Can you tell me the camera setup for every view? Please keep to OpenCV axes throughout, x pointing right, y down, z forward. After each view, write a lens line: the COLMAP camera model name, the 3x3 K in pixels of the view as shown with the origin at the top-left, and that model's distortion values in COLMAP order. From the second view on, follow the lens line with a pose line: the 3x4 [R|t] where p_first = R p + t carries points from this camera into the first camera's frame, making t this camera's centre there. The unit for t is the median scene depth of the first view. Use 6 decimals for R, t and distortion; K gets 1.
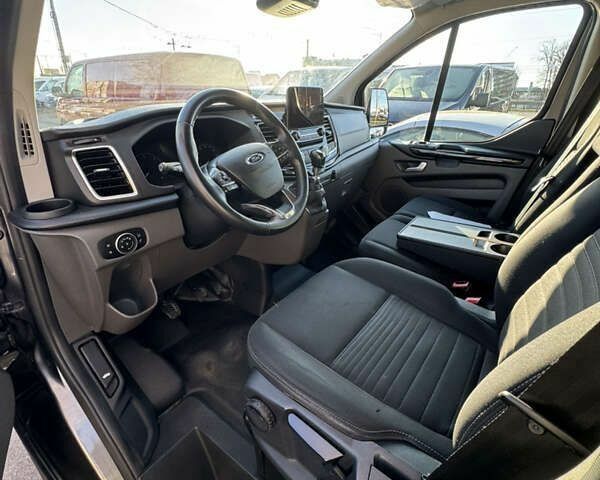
lens RADIAL K [[325.3, 0, 303.2], [0, 325.3, 240.7], [0, 0, 1]] dist [-0.015626, -0.000220]
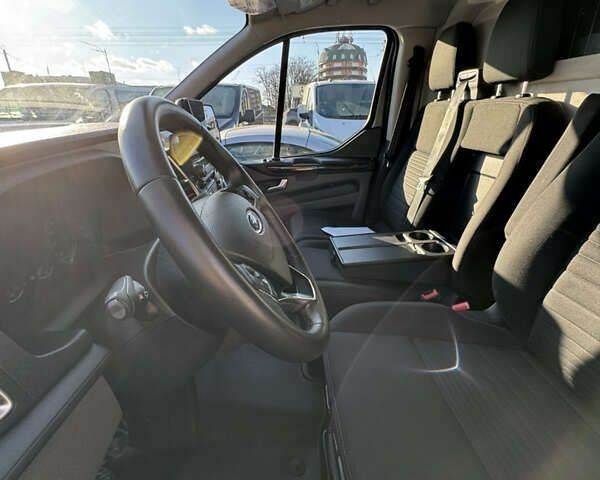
lens RADIAL K [[325.3, 0, 300.4], [0, 325.3, 237.4], [0, 0, 1]] dist [-0.015626, -0.000220]
pose [[0.764310, -0.252585, 0.593322, -0.206165], [0.286218, 0.957376, 0.038865, -0.106564], [-0.577849, 0.140115, 0.804026, 0.241415]]
